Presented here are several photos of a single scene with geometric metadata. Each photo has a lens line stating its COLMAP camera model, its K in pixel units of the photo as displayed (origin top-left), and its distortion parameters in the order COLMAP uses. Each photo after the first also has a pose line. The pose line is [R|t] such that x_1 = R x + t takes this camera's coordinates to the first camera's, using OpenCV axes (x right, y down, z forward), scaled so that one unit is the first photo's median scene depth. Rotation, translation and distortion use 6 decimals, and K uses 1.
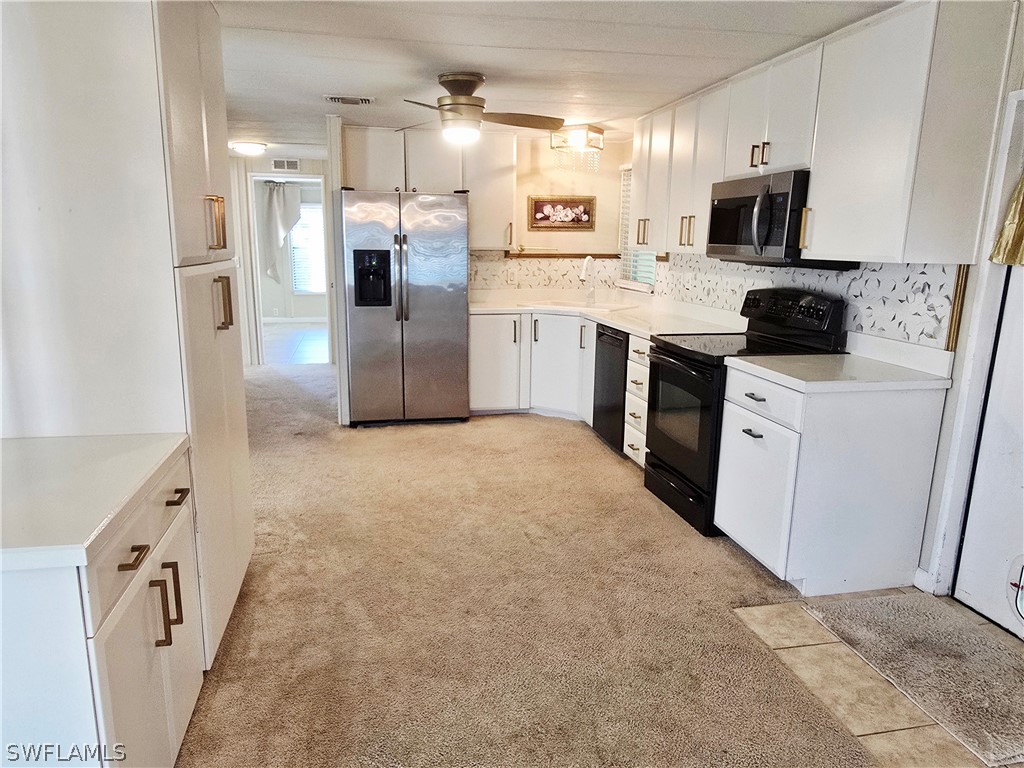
lens RADIAL K [[702.8, 0, 511.5], [0, 702.8, 389.8], [0, 0, 1]] dist [0.003954, 0.006206]
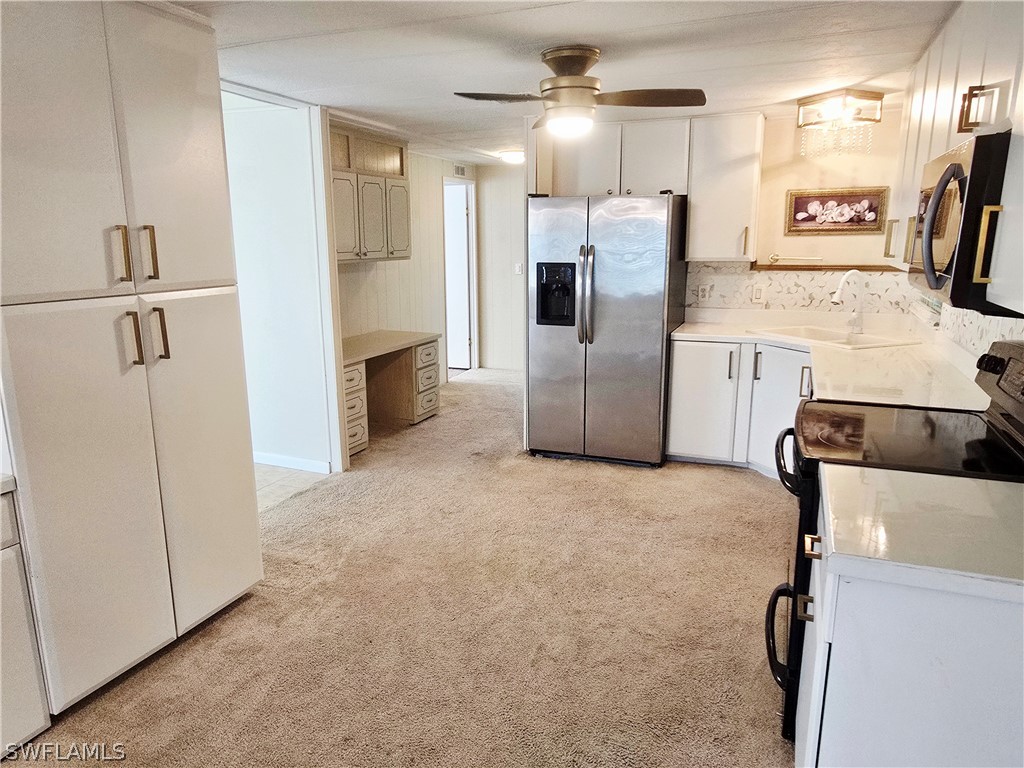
lens RADIAL K [[702.8, 0, 512.3], [0, 702.8, 390.8], [0, 0, 1]] dist [0.003954, 0.006206]
pose [[0.837615, 0.102938, -0.536474, 0.239814], [-0.099988, 0.994384, 0.034686, -0.060017], [0.537032, 0.024587, 0.843203, 0.212647]]
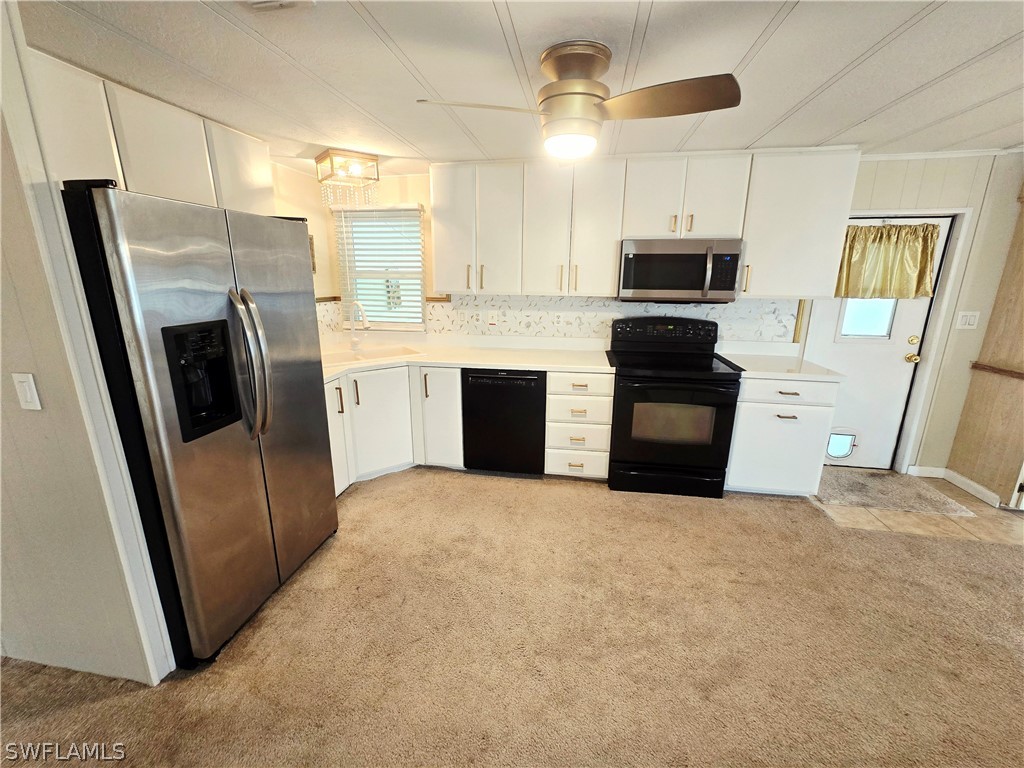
lens RADIAL K [[416.9, 0, 509.1], [0, 416.9, 379.7], [0, 0, 1]] dist [-0.001541, -0.000414]
pose [[0.371828, -0.239433, 0.896892, -0.370236], [0.194100, 0.964861, 0.177109, -0.161868], [-0.907782, 0.108233, 0.405237, 0.655835]]
